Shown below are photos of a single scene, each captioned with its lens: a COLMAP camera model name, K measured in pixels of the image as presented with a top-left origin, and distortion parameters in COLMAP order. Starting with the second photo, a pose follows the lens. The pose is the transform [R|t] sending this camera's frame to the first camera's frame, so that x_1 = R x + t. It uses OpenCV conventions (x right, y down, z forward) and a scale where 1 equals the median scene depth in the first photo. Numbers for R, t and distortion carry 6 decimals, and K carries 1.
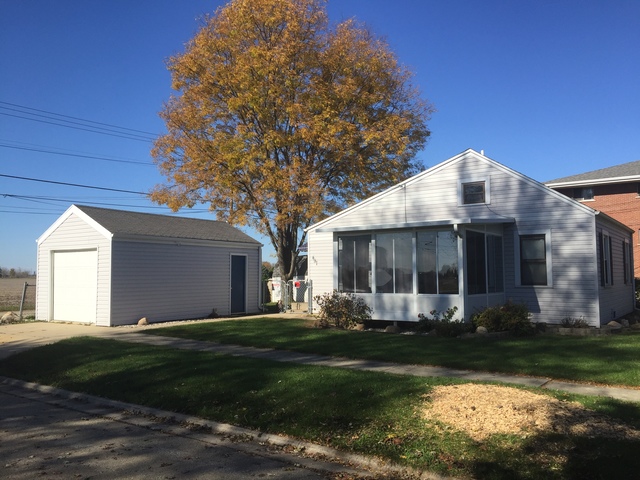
lens RADIAL K [[545.2, 0, 320.0], [0, 545.2, 240.0], [0, 0, 1]] dist [0.076021, -0.098363]
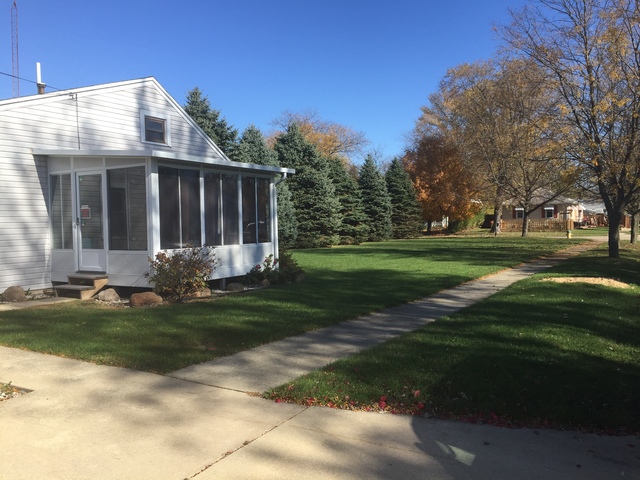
lens RADIAL K [[545.2, 0, 320.0], [0, 545.2, 240.0], [0, 0, 1]] dist [0.076021, -0.098363]
pose [[-0.044514, -0.025704, 0.998678, -0.613370], [-0.052962, 0.998324, 0.023335, 0.054684], [-0.997604, -0.051853, -0.045801, 0.784183]]
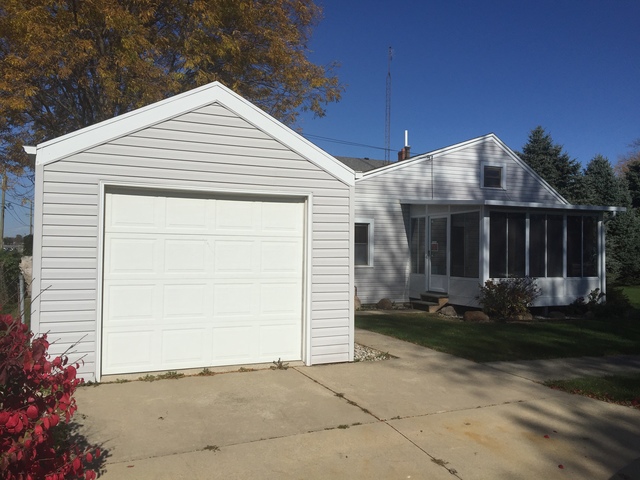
lens RADIAL K [[537.2, 0, 319.9], [0, 537.2, 244.7], [0, 0, 1]] dist [0.045733, -0.000591]
pose [[0.540010, 0.020635, 0.841406, -0.757917], [-0.070949, 0.997257, 0.021077, 0.043395], [-0.838663, -0.071079, 0.539993, 0.726968]]
